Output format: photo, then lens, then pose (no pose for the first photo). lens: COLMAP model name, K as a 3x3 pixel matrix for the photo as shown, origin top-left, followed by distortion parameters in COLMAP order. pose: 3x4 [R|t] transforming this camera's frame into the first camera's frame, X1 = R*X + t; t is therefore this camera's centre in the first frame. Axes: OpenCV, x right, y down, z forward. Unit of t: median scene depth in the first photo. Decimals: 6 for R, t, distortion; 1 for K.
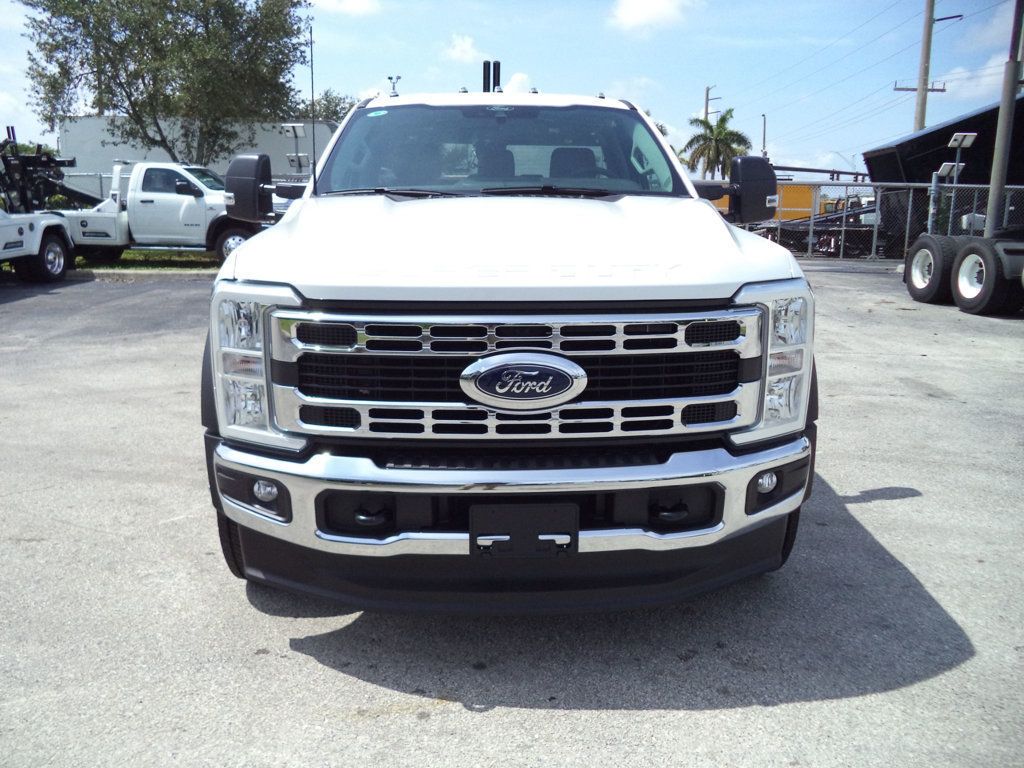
lens RADIAL K [[850.7, 0, 512.0], [0, 850.7, 384.0], [0, 0, 1]] dist [-0.023985, 0.000853]
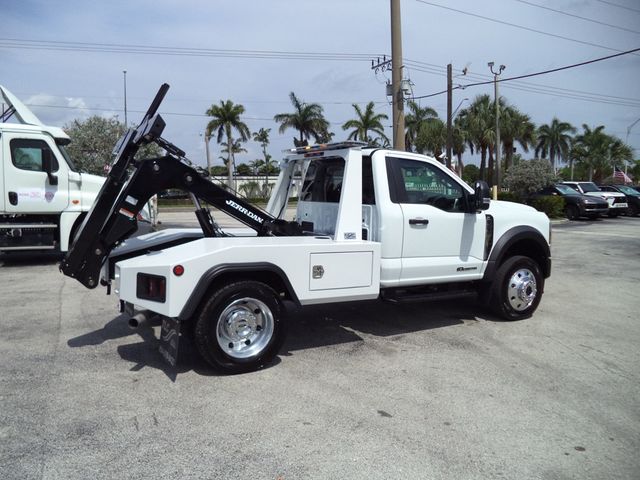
lens RADIAL K [[519.7, 0, 320.9], [0, 519.7, 238.2], [0, 0, 1]] dist [-0.028470, -0.002023]
pose [[-0.471090, -0.091393, 0.877338, -1.813376], [0.177779, 0.964371, 0.195919, -0.642059], [-0.863984, 0.248268, -0.438058, 2.736797]]
